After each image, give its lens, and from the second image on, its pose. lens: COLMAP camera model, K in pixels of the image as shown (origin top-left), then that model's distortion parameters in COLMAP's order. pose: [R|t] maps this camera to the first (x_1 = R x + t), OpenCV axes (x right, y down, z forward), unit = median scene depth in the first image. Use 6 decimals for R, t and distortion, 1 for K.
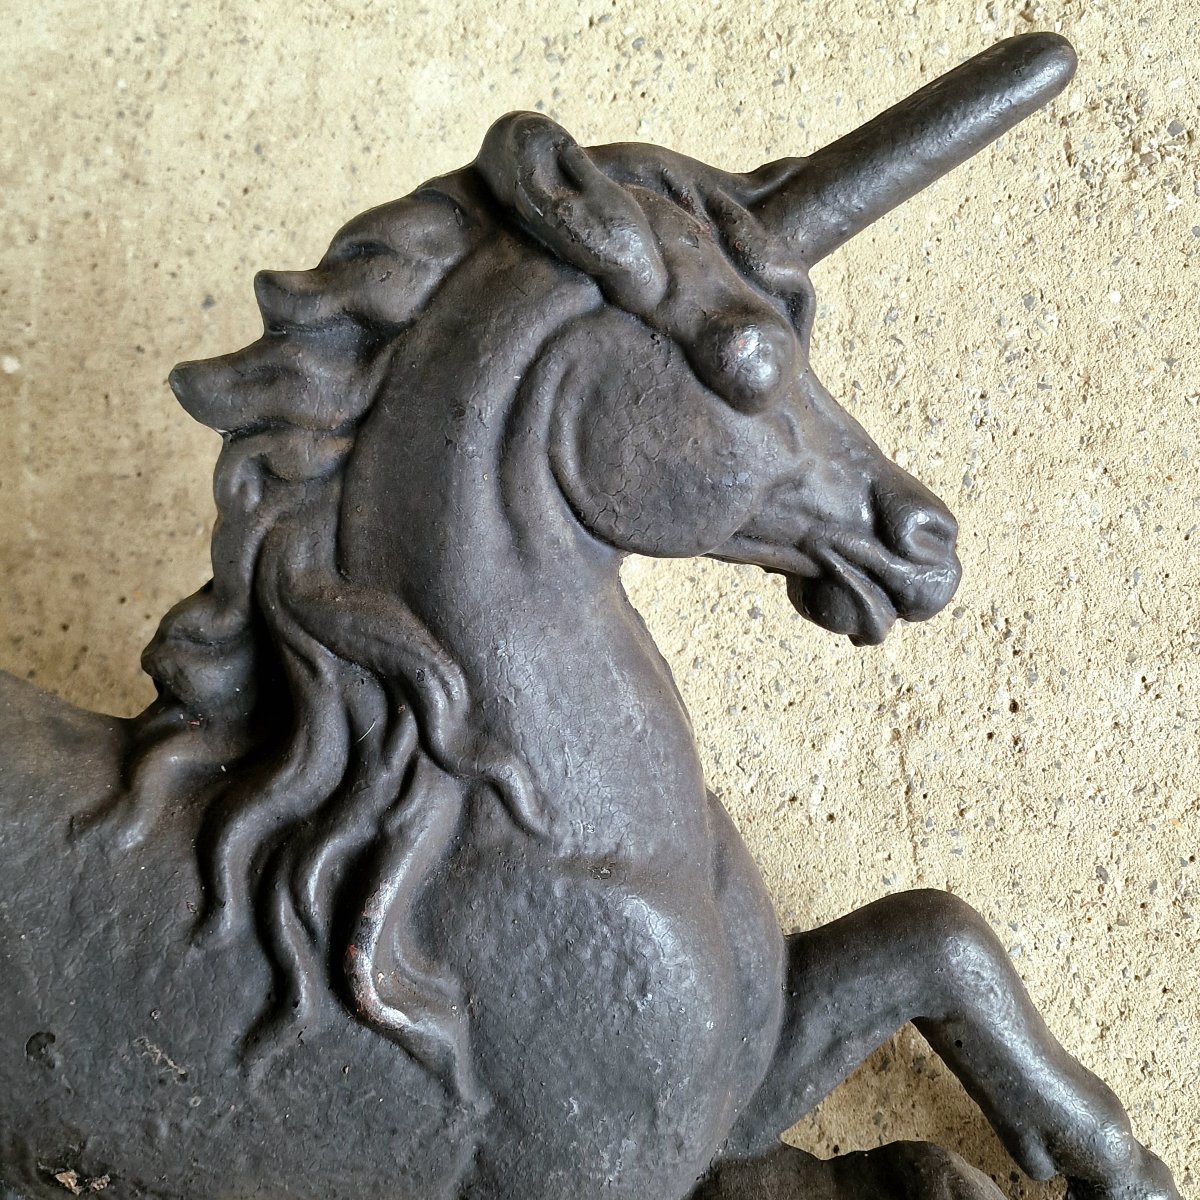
lens RADIAL K [[1547.1, 0, 601.4], [0, 1547.1, 471.9], [0, 0, 1]] dist [0.111151, -0.130412]
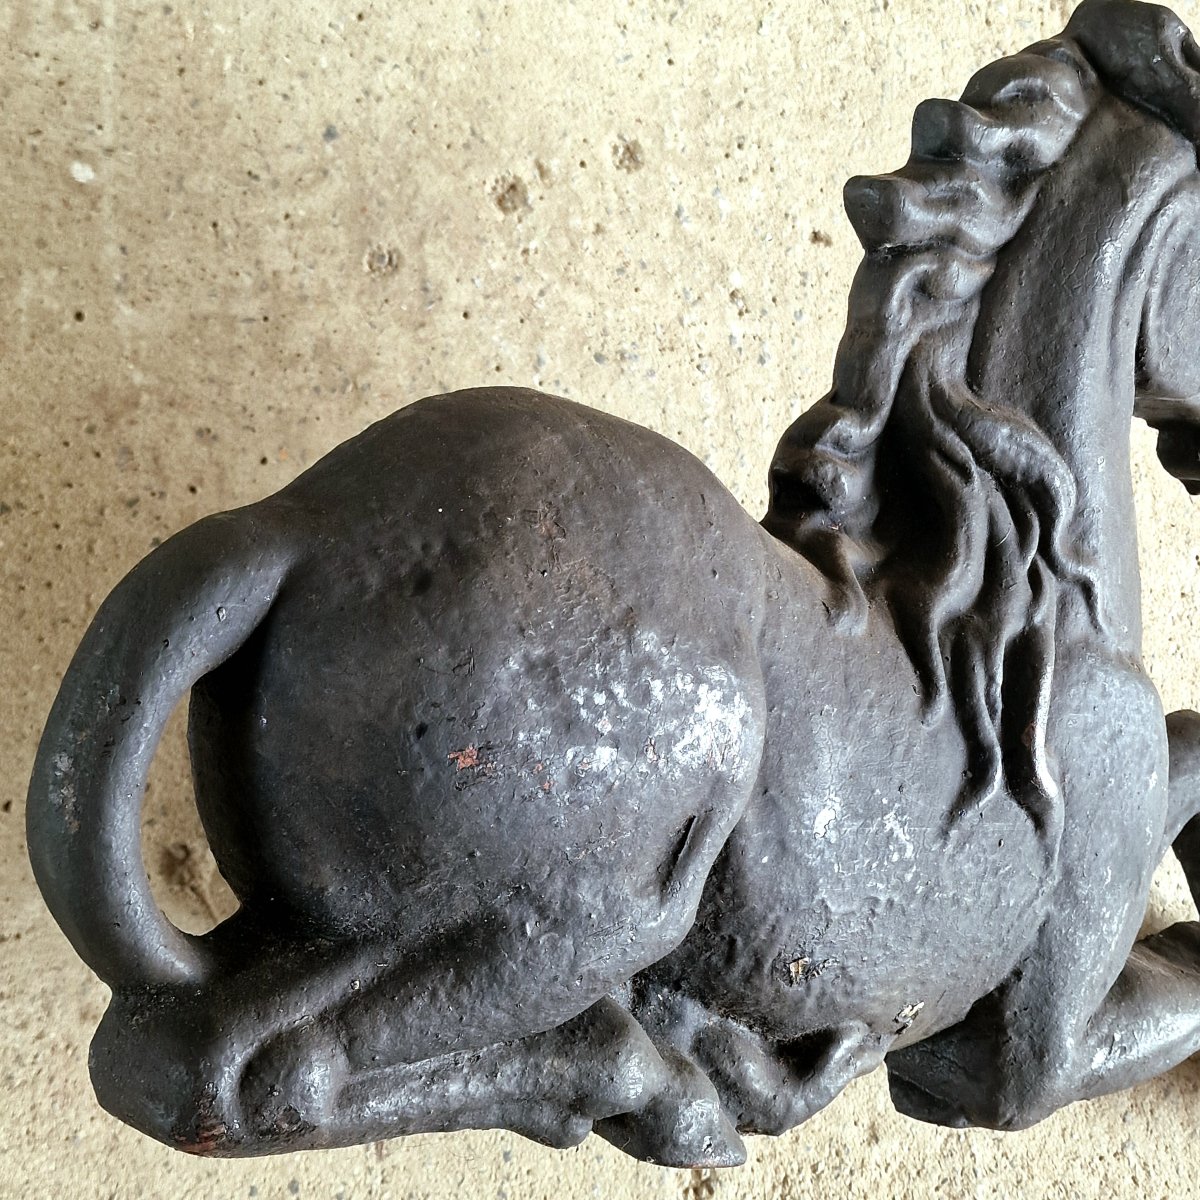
lens RADIAL K [[1813.6, 0, 601.0], [0, 1813.6, 437.2], [0, 0, 1]] dist [0.182544, -0.522502]
pose [[0.836441, 0.062964, 0.544429, -1.033443], [-0.040905, 0.997780, -0.052549, 0.169141], [-0.546529, 0.021684, 0.837159, 0.081871]]
